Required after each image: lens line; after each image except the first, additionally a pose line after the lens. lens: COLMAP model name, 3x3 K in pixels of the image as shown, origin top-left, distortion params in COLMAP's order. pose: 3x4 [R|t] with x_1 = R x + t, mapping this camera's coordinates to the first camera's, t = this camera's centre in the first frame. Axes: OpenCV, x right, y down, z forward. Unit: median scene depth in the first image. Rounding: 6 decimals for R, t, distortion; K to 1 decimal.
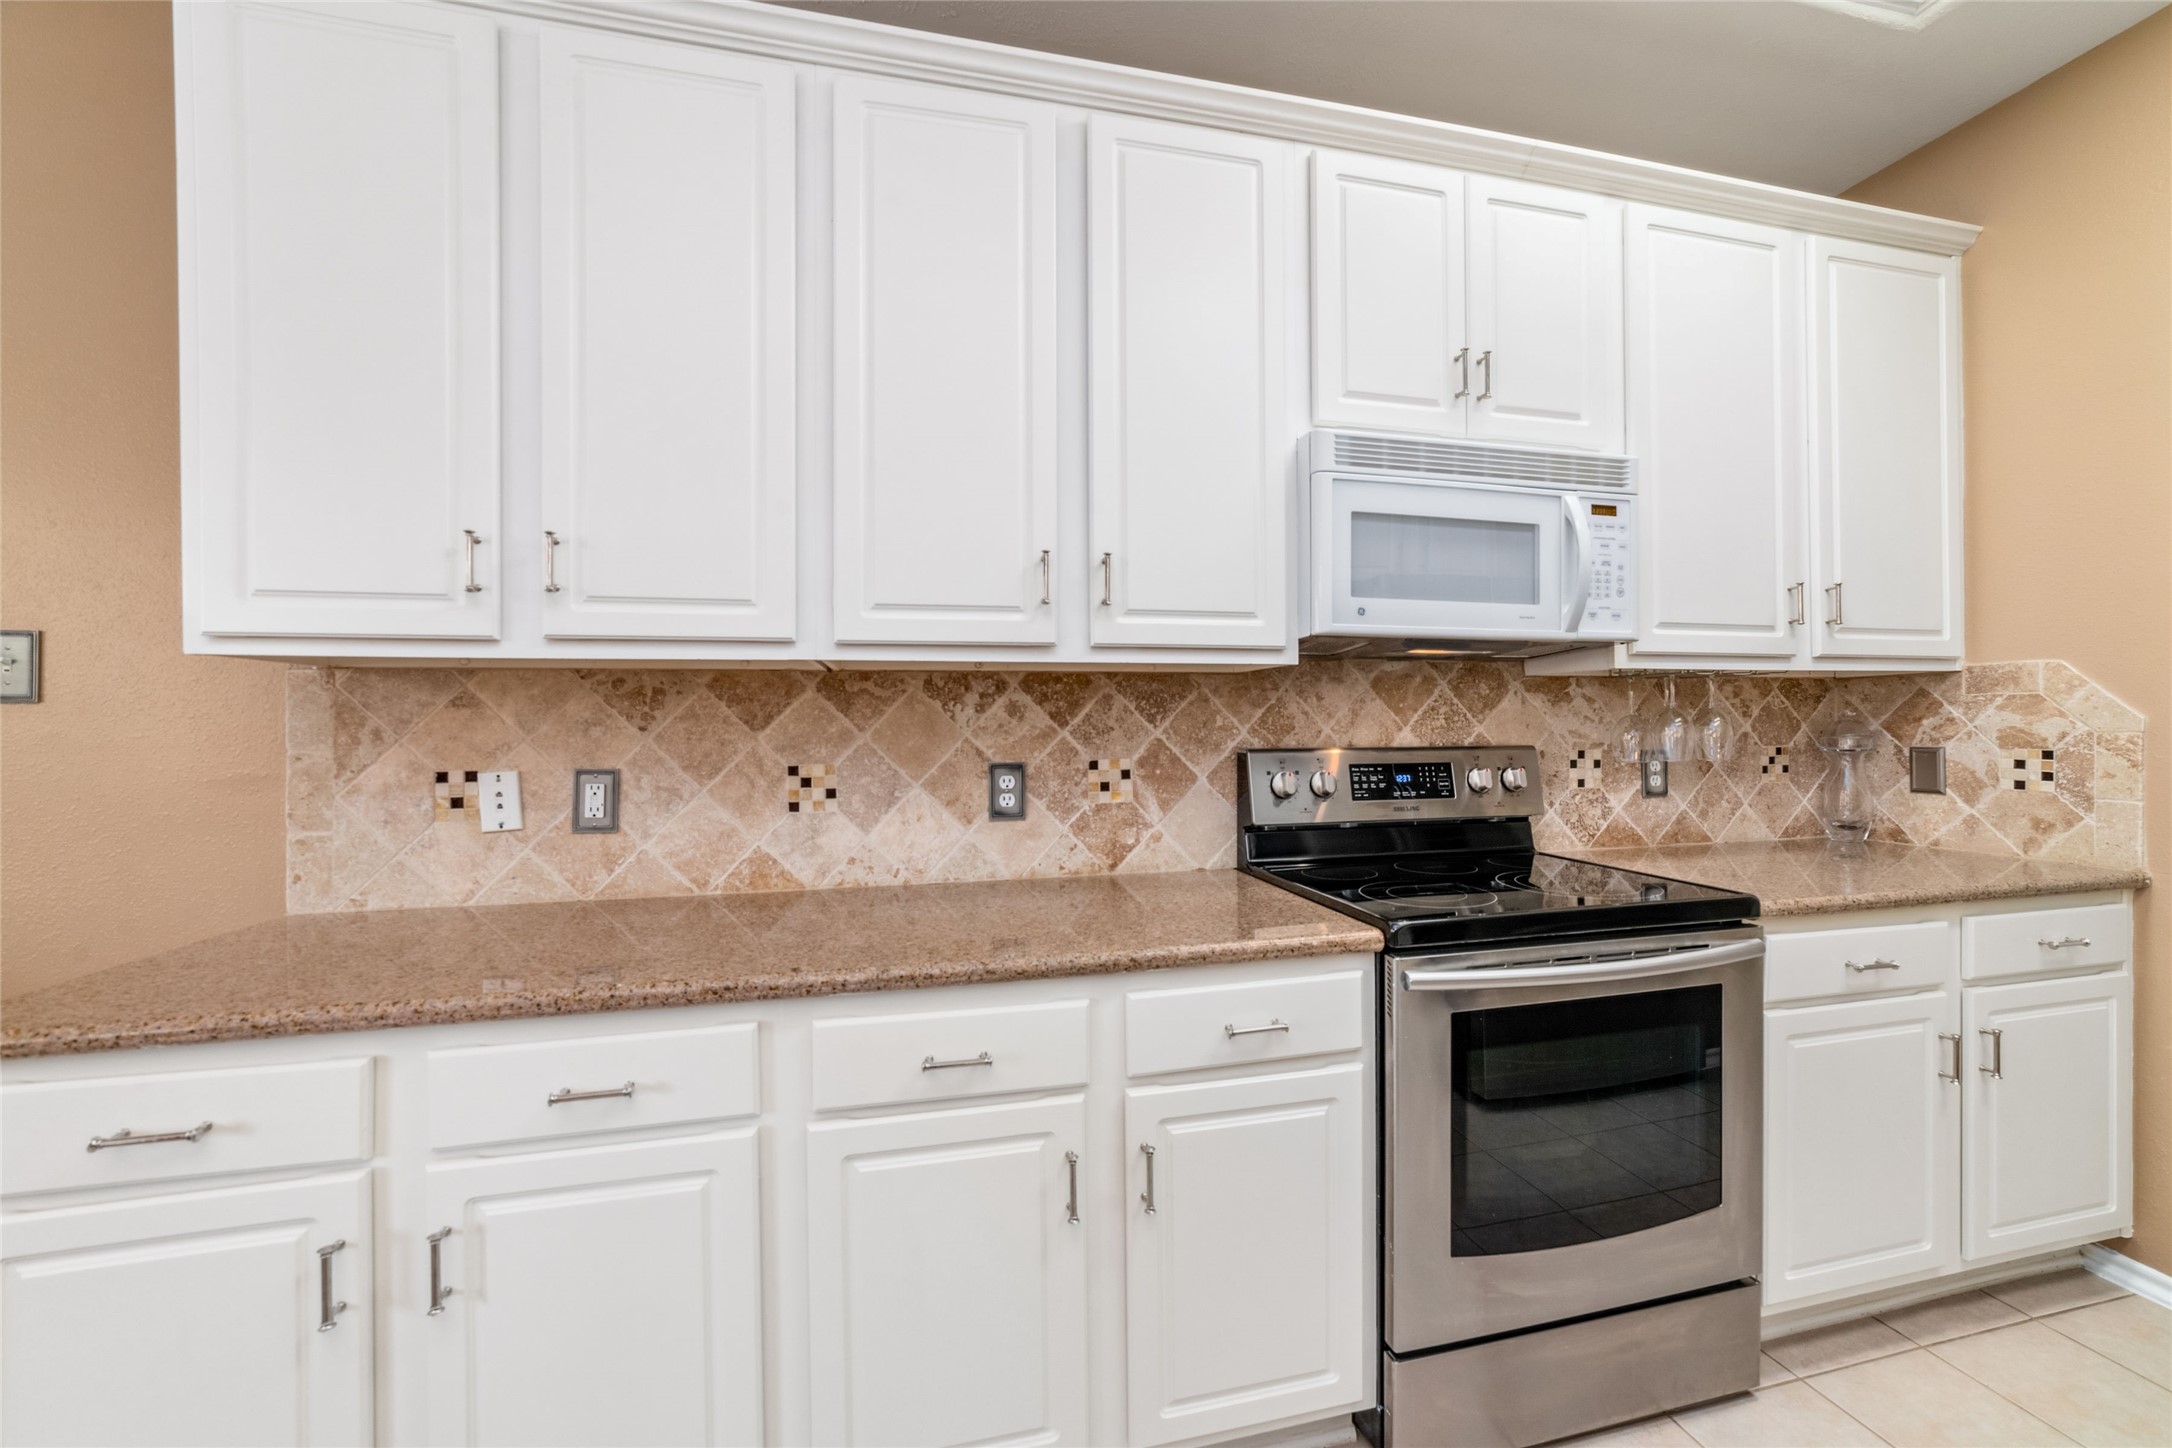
lens RADIAL K [[839.9, 0, 1121.4], [0, 839.9, 719.5], [0, 0, 1]] dist [-0.018193, 0.004565]
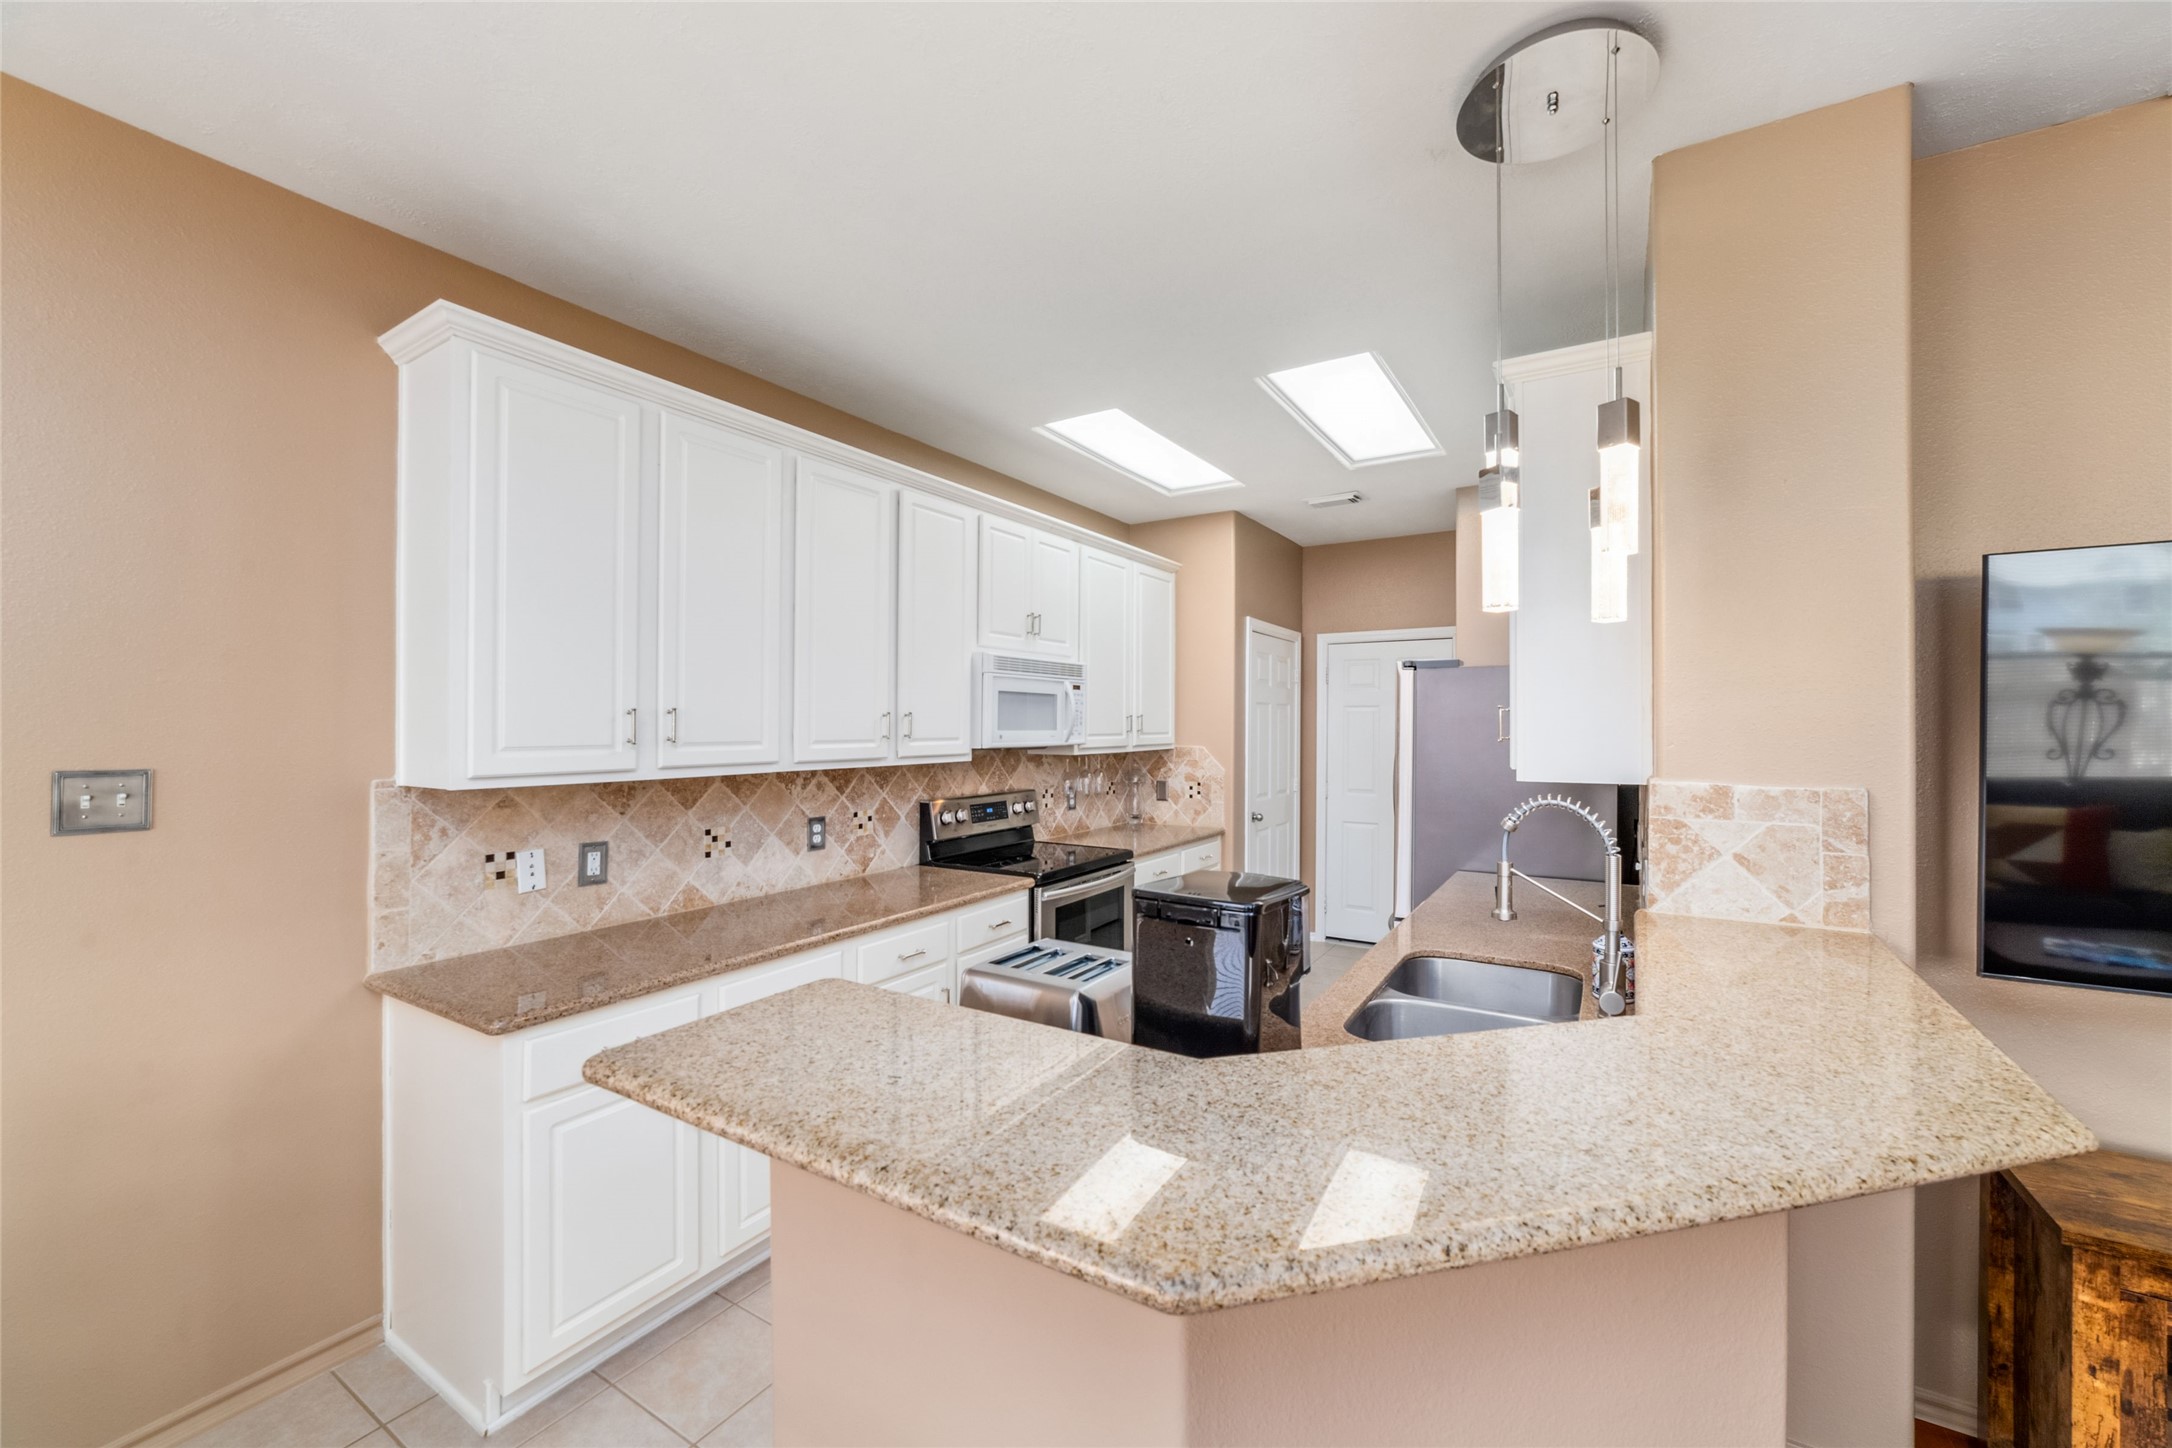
lens RADIAL K [[839.9, 0, 1100.2], [0, 839.9, 720.4], [0, 0, 1]] dist [-0.018193, 0.004565]
pose [[0.713114, 0.008414, 0.700998, -1.003383], [-0.007223, 0.999963, -0.004654, -0.155449], [-0.701011, -0.001745, 0.713148, -0.691853]]
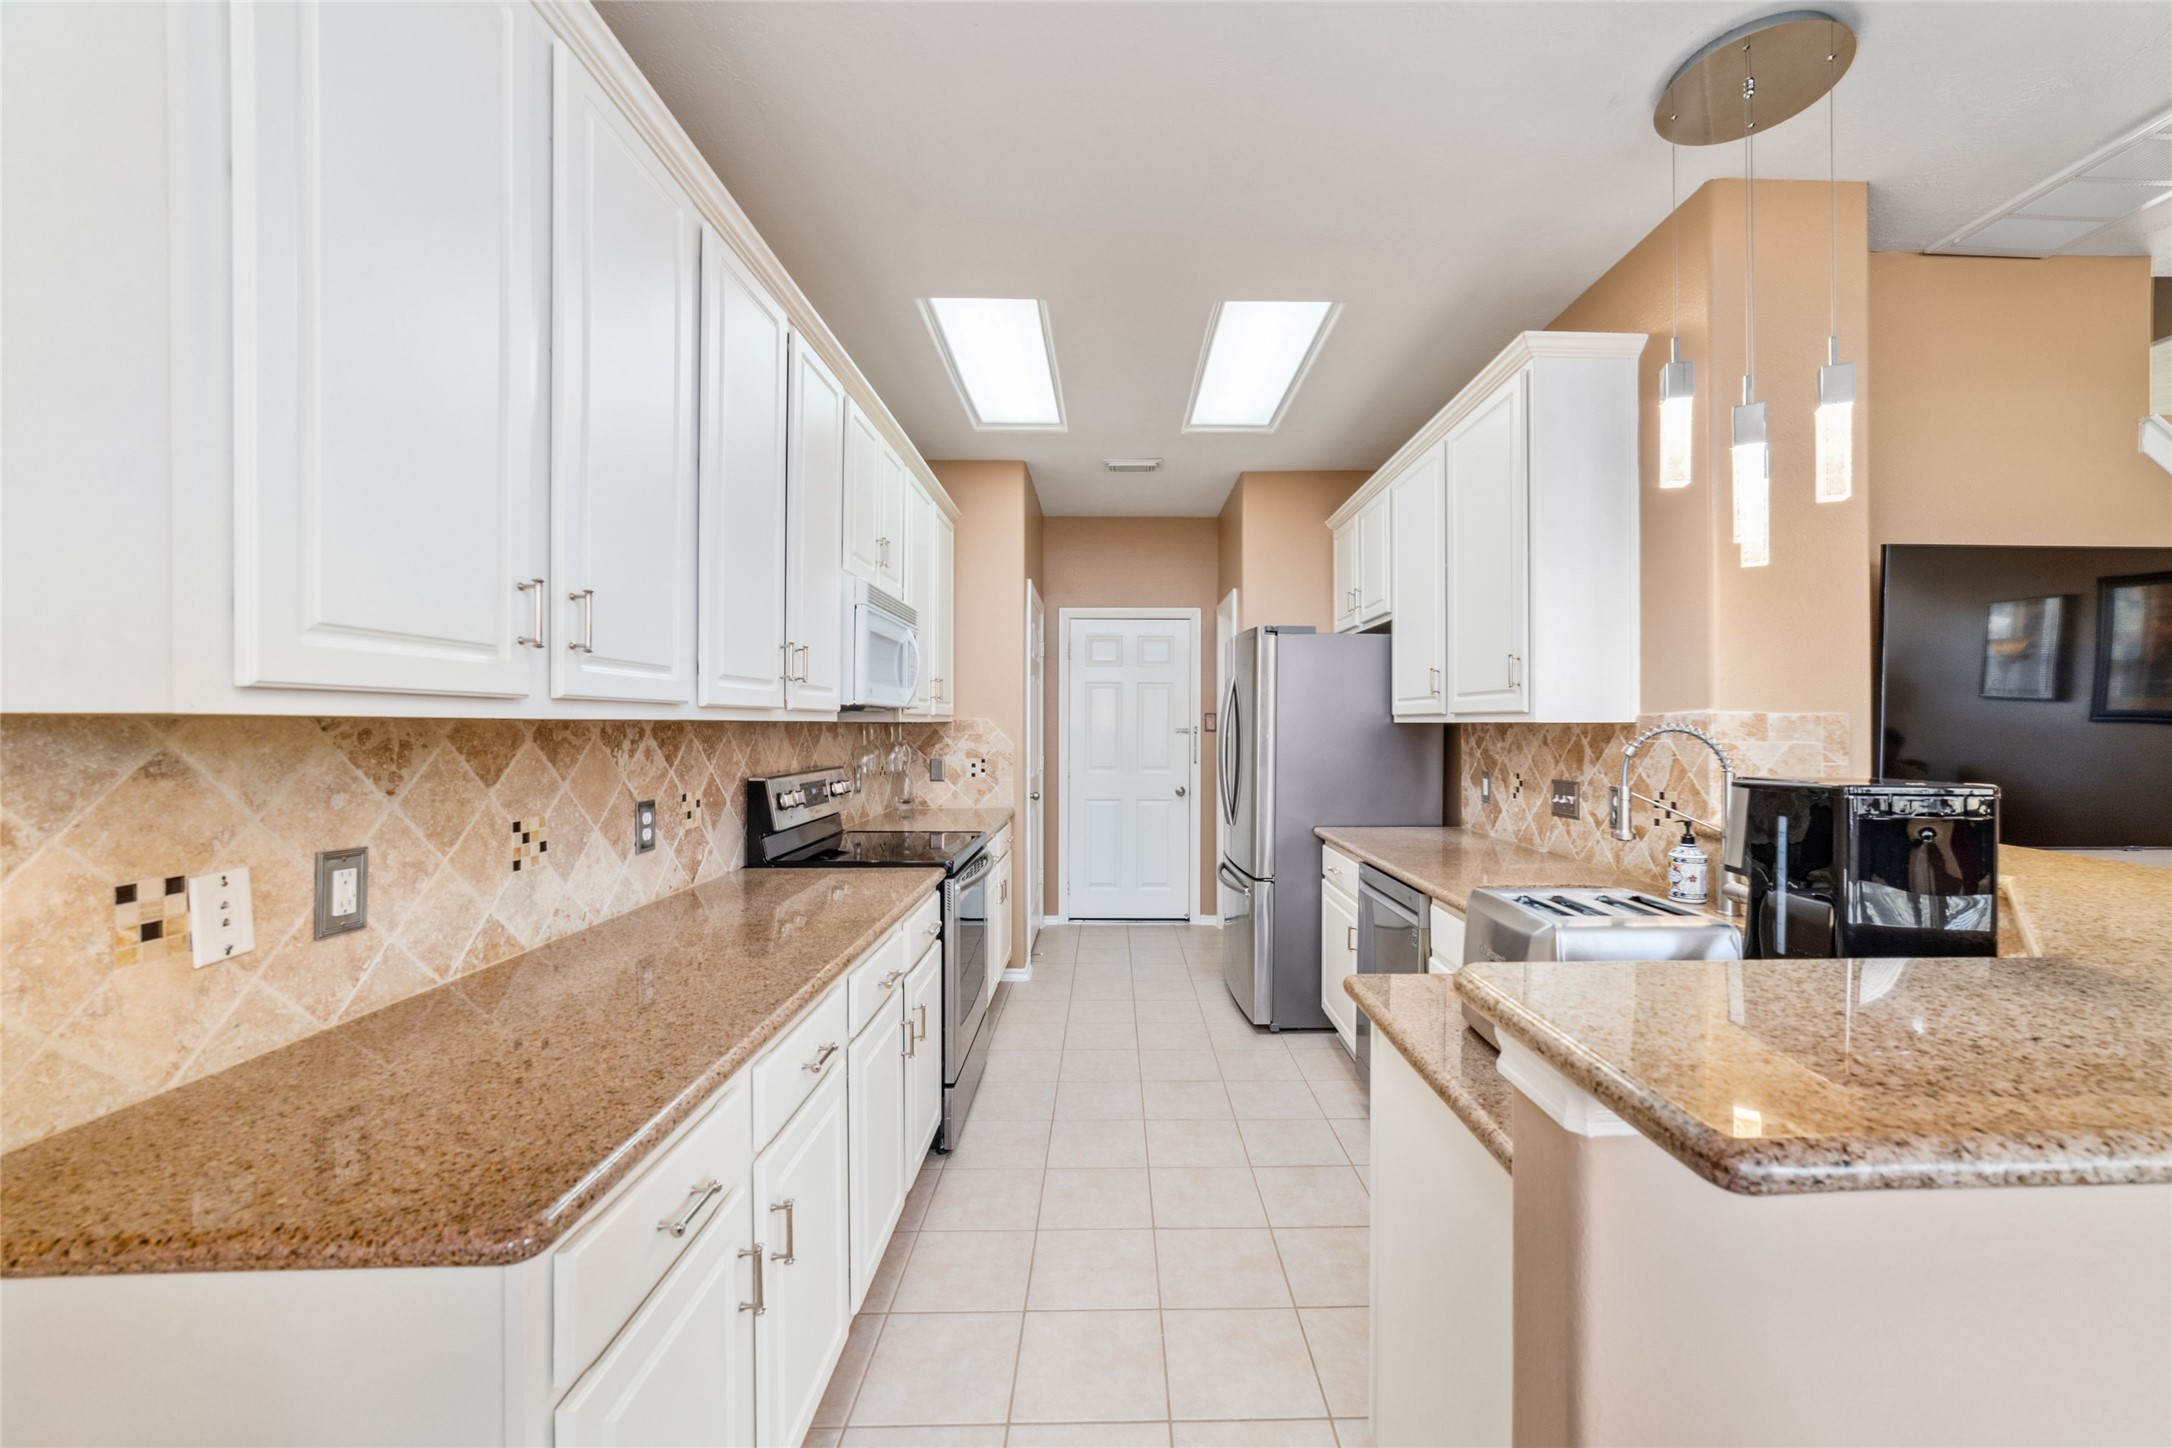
lens RADIAL K [[839.9, 0, 1121.7], [0, 839.9, 735.9], [0, 0, 1]] dist [-0.018193, 0.004565]
pose [[0.220084, -0.006081, 0.975462, -1.167313], [-0.009771, 0.999917, 0.008438, -0.055159], [-0.975432, -0.011388, 0.220006, 0.144592]]
